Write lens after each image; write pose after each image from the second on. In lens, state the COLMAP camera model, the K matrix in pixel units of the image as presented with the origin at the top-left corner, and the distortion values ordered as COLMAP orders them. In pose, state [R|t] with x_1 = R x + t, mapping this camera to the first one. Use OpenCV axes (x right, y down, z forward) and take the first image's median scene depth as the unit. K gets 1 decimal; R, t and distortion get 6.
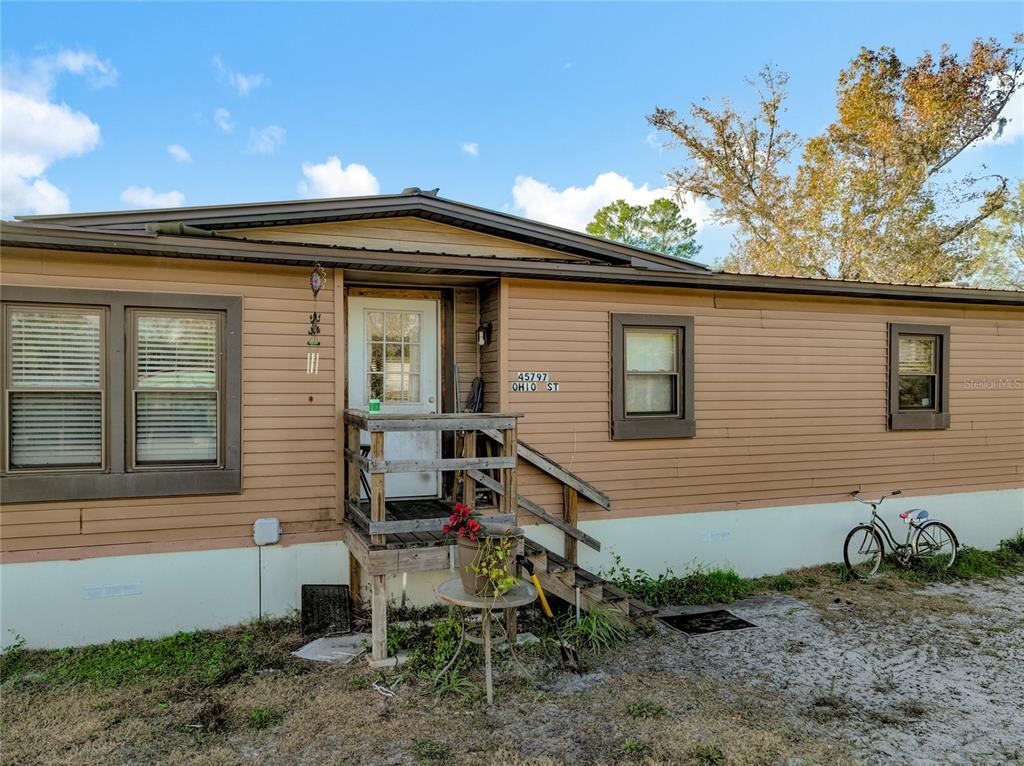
lens RADIAL K [[734.3, 0, 509.2], [0, 734.3, 411.8], [0, 0, 1]] dist [0.008332, 0.001696]
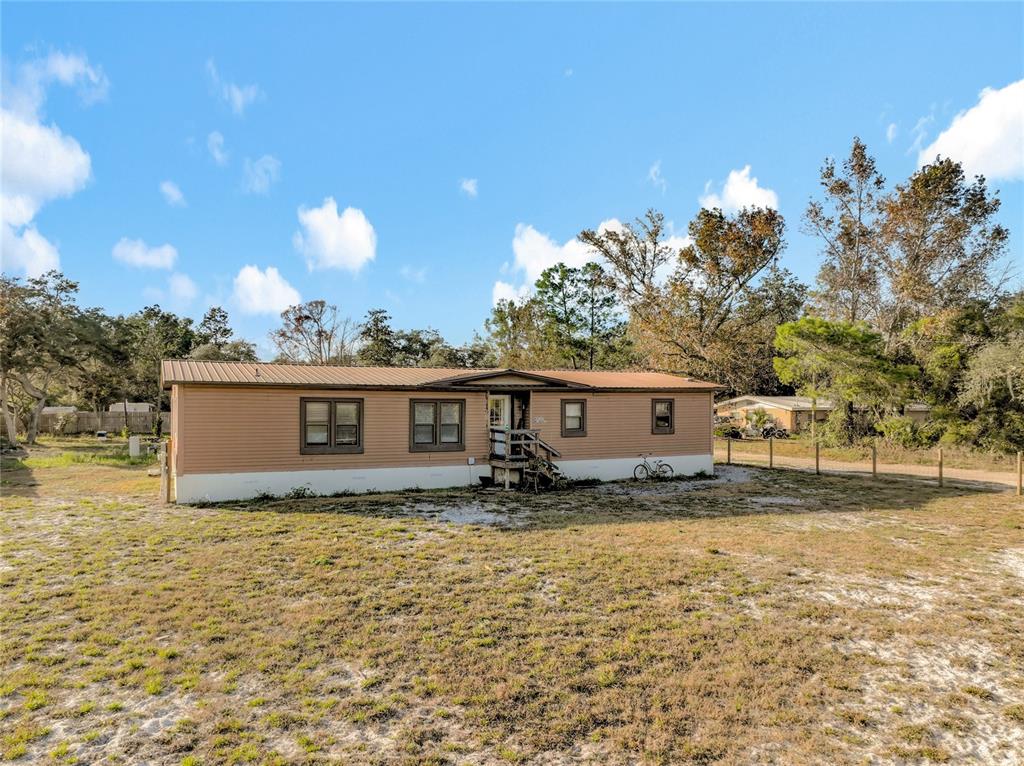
lens RADIAL K [[720.9, 0, 512.0], [0, 720.9, 383.0], [0, 0, 1]] dist [0.003336, -0.000185]
pose [[0.996477, 0.002716, 0.083825, -0.321028], [0.001518, 0.998728, -0.050396, -0.037535], [-0.083855, 0.050346, 0.995205, -2.003508]]
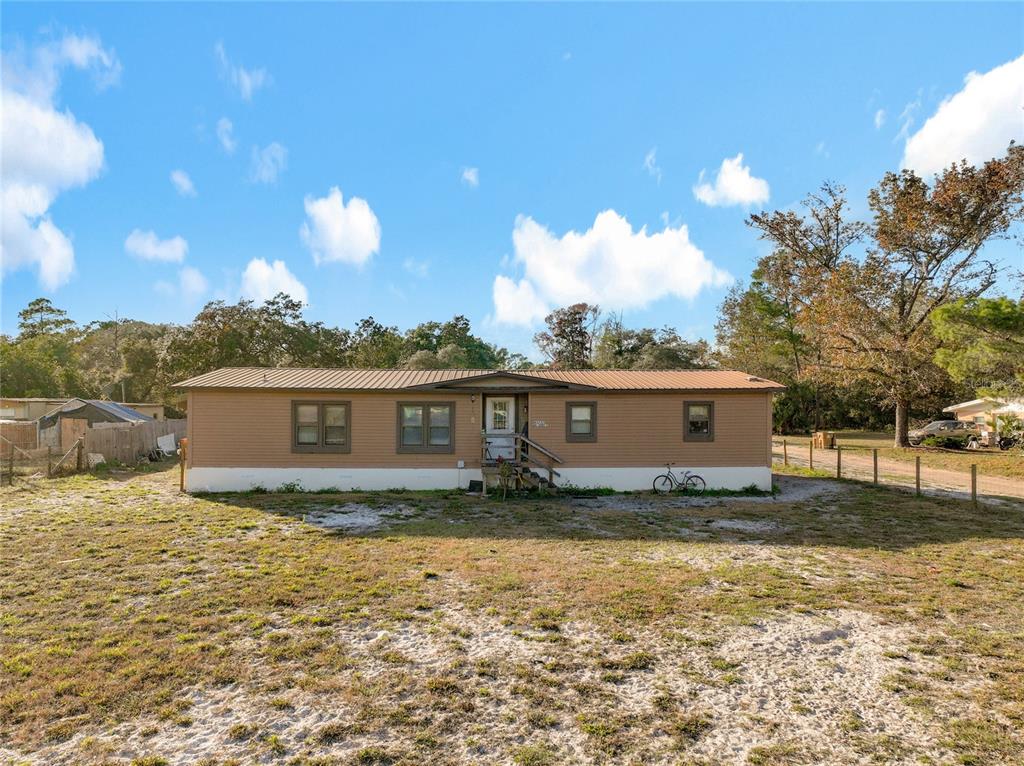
lens RADIAL K [[720.9, 0, 512.0], [0, 720.9, 383.0], [0, 0, 1]] dist [0.003336, -0.000185]
pose [[0.947533, -0.006806, -0.319585, 0.801869], [-0.009314, 0.998761, -0.048883, -0.054736], [0.319522, 0.049295, 0.946296, -1.764968]]
